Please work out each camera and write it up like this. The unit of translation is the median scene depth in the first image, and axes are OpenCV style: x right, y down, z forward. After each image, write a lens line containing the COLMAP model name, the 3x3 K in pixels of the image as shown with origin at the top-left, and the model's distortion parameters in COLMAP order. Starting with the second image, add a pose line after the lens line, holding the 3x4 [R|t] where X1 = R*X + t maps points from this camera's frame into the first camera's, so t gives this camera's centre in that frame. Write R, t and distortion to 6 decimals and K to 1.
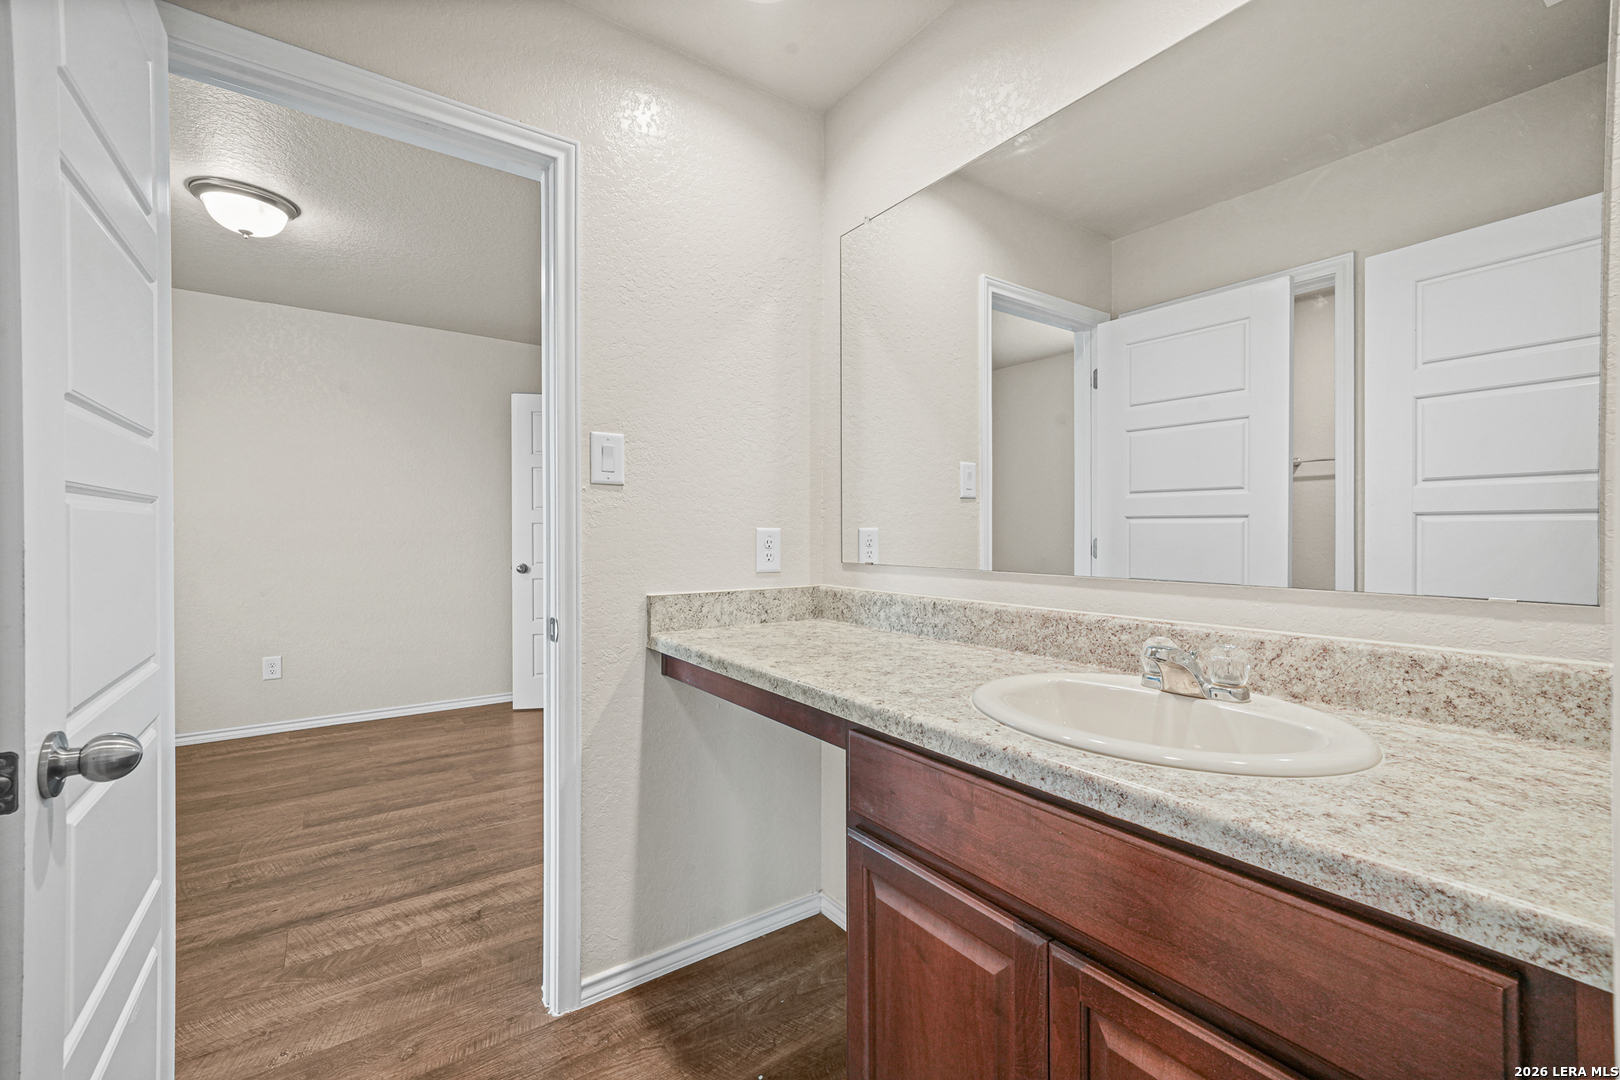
lens RADIAL K [[681.1, 0, 809.9], [0, 681.1, 534.6], [0, 0, 1]] dist [-0.003969, -0.000320]
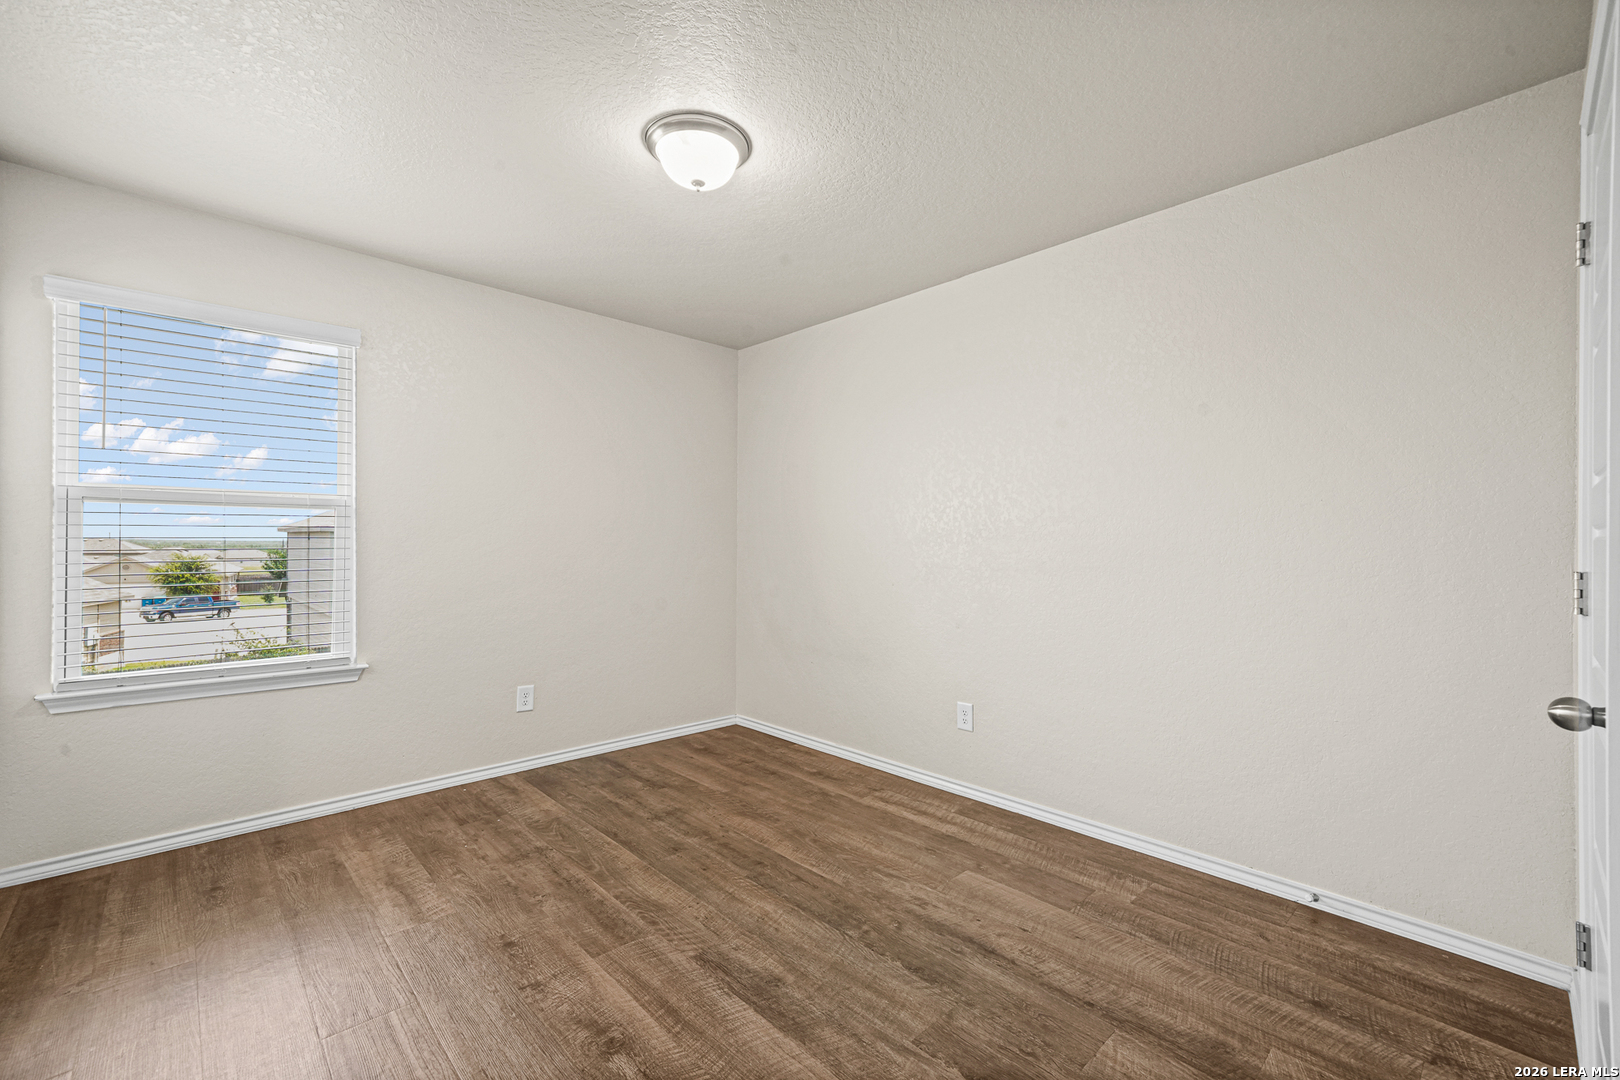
lens RADIAL K [[681.1, 0, 811.5], [0, 681.1, 549.3], [0, 0, 1]] dist [-0.003969, -0.000320]
pose [[0.148085, 0.001449, -0.988974, -0.004397], [-0.011601, 0.999933, -0.000272, -0.002449], [0.988907, 0.011513, 0.148092, 0.570896]]
